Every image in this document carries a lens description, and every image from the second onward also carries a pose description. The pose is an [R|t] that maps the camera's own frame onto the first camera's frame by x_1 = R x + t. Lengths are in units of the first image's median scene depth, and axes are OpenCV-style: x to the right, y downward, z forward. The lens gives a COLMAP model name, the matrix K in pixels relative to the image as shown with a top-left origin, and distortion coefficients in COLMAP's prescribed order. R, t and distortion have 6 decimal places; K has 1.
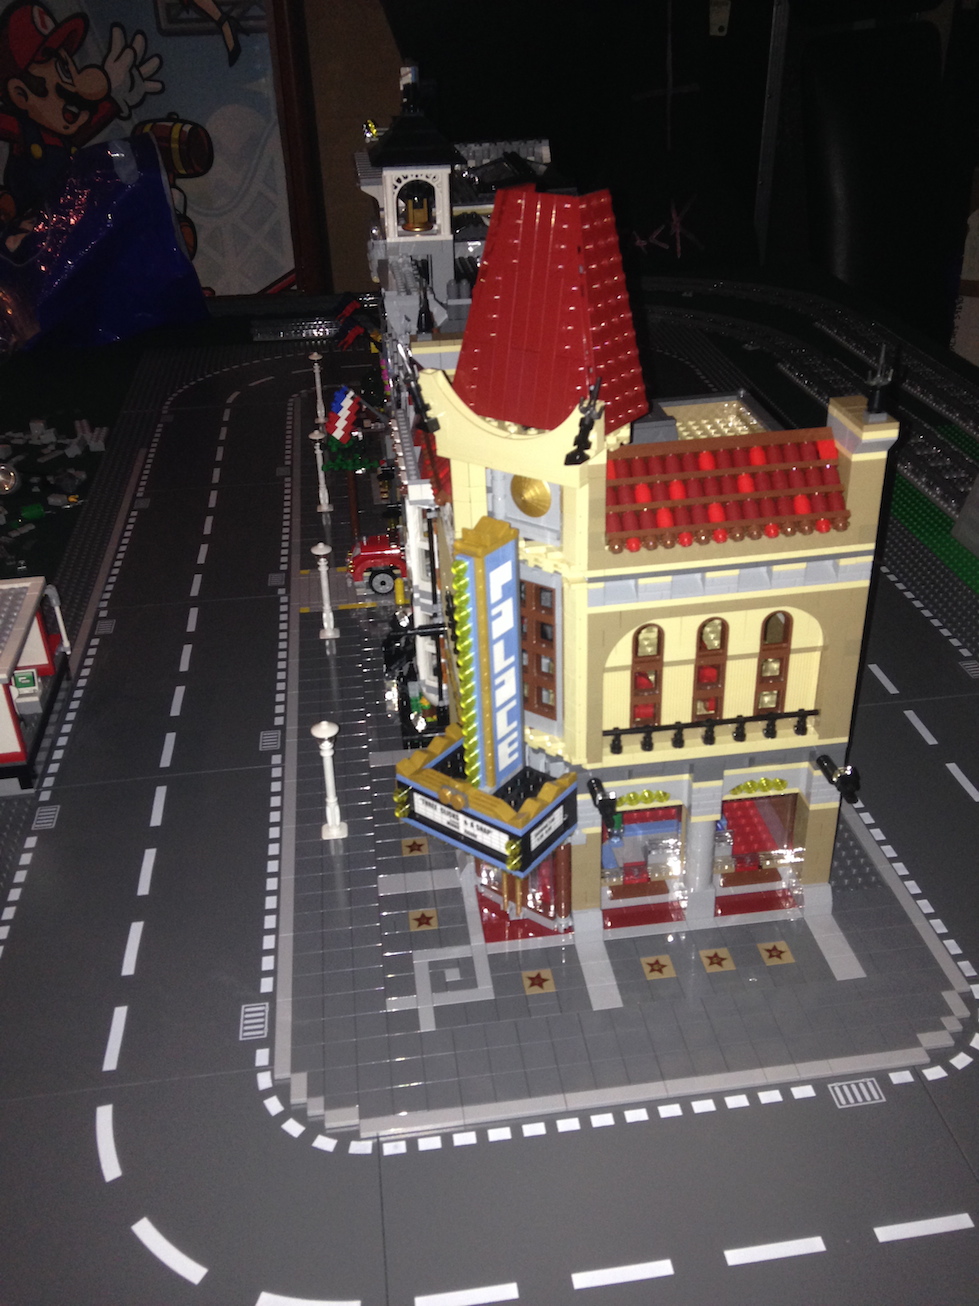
lens RADIAL K [[1209.6, 0, 491.3], [0, 1209.6, 644.4], [0, 0, 1]] dist [0.096836, -0.163427]
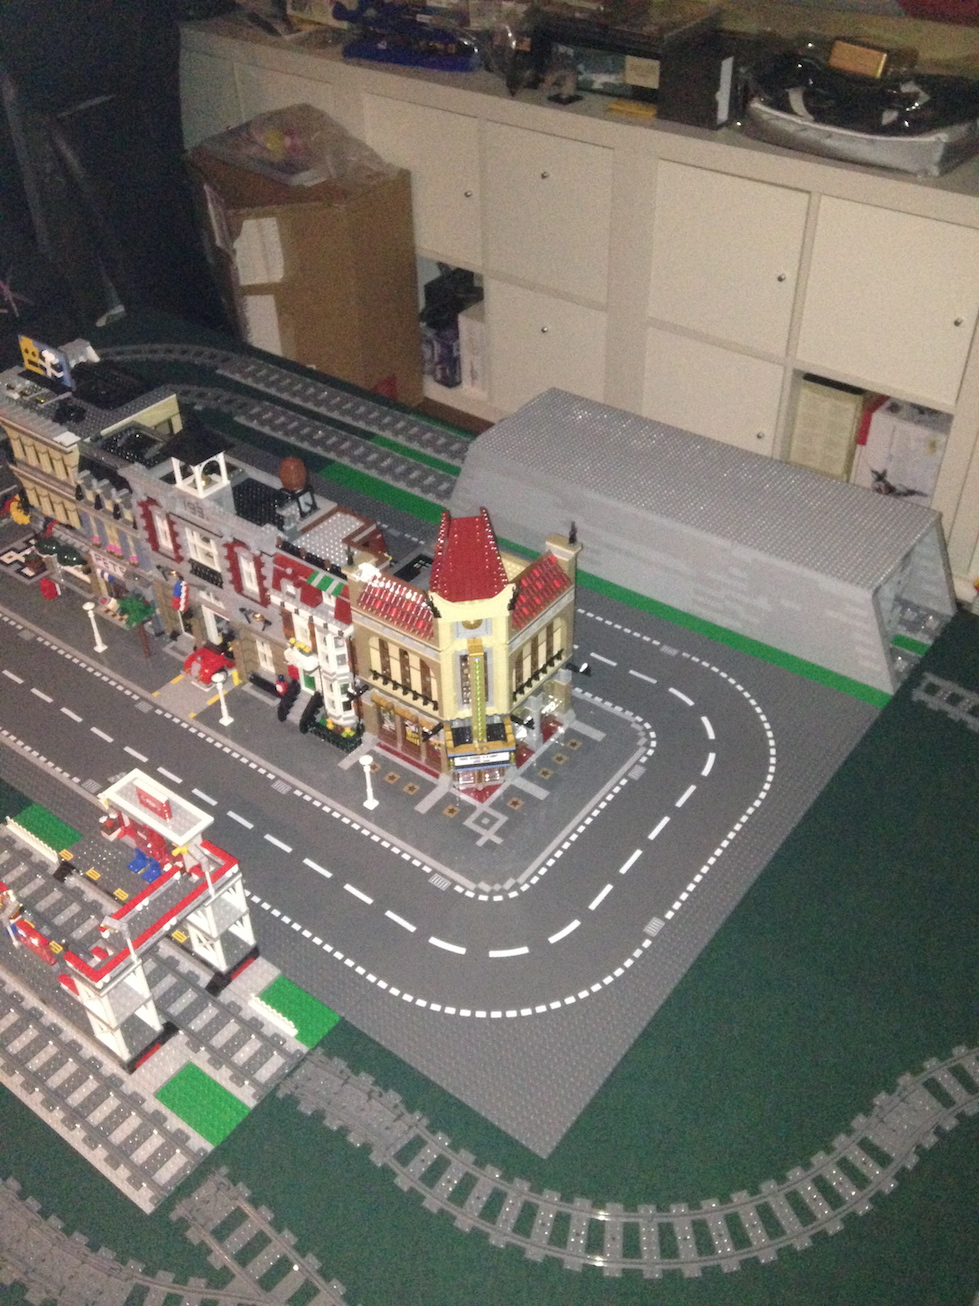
lens RADIAL K [[1209.6, 0, 491.3], [0, 1209.6, 644.4], [0, 0, 1]] dist [0.096836, -0.163427]
pose [[0.704855, -0.441451, 0.555248, -0.381346], [0.353760, 0.897228, 0.264265, -0.208212], [-0.614844, 0.010156, 0.788583, -0.269008]]
